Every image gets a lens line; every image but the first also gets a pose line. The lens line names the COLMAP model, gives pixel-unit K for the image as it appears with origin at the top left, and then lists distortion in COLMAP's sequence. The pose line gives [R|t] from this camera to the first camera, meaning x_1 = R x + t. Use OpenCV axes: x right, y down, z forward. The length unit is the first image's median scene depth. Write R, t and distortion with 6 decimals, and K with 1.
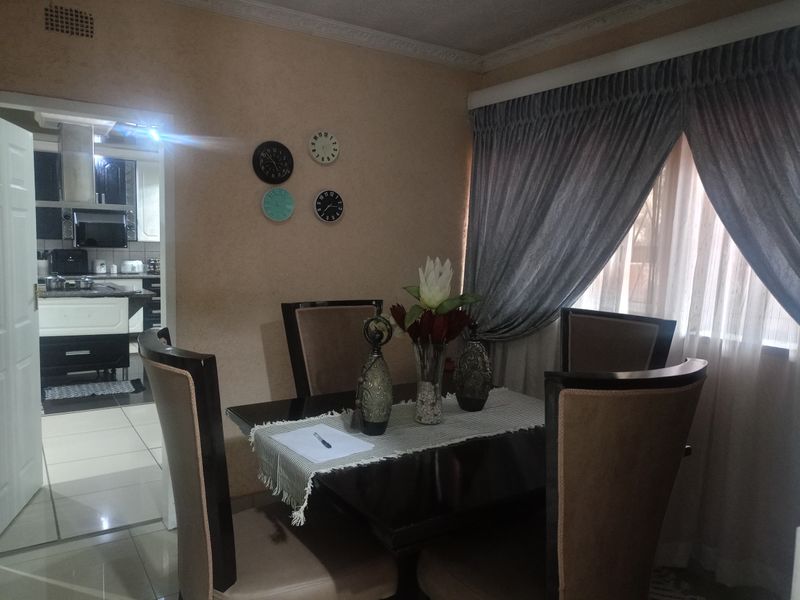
lens RADIAL K [[593.5, 0, 400.0], [0, 593.5, 300.0], [0, 0, 1]] dist [0.012364, -0.007609]
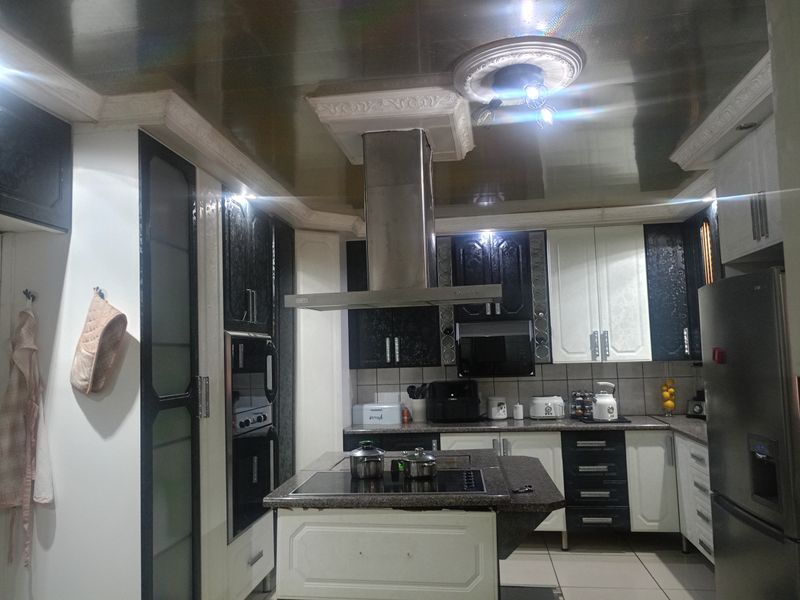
lens RADIAL K [[593.5, 0, 400.0], [0, 593.5, 300.0], [0, 0, 1]] dist [0.012364, -0.007609]
pose [[0.748522, -0.113687, -0.653291, -0.166113], [-0.014153, 0.982230, -0.187145, -0.049194], [0.662958, 0.149329, 0.733612, 0.466136]]
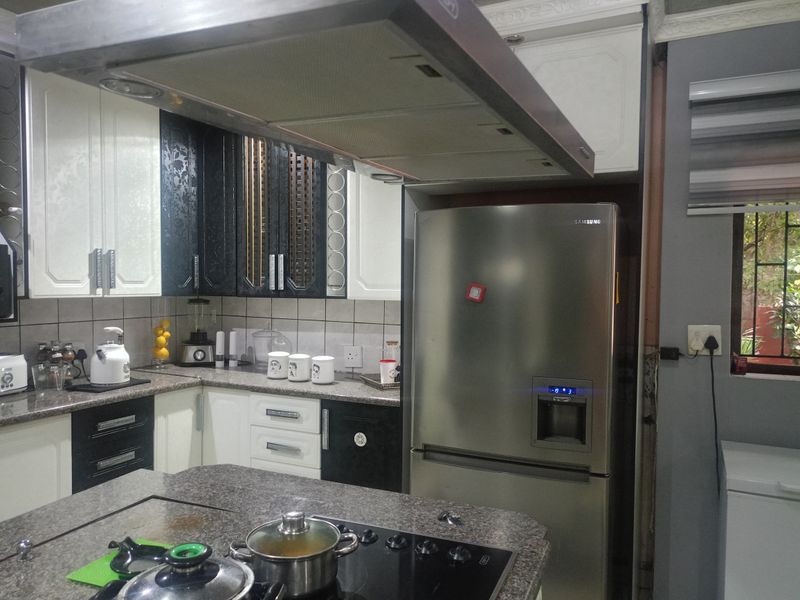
lens RADIAL K [[593.5, 0, 400.0], [0, 593.5, 300.0], [0, 0, 1]] dist [0.012364, -0.007609]
pose [[0.848149, -0.036047, 0.528530, -0.443699], [0.066253, 0.997067, -0.038315, -0.071822], [-0.525599, 0.067513, 0.848049, 0.610427]]
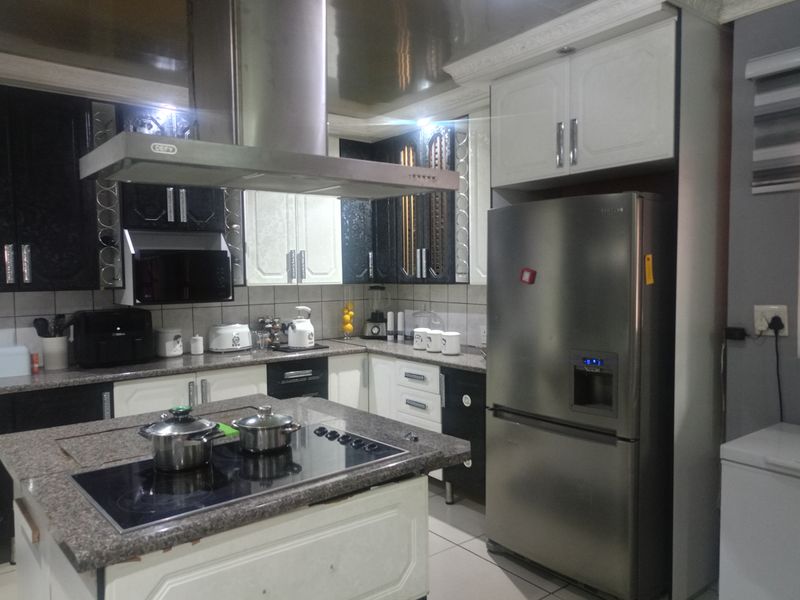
lens RADIAL K [[593.5, 0, 400.0], [0, 593.5, 300.0], [0, 0, 1]] dist [0.012364, -0.007609]
pose [[0.995291, -0.045357, 0.085664, -0.359150], [0.049705, 0.997545, -0.049331, -0.057090], [-0.083217, 0.053357, 0.995102, 0.502911]]
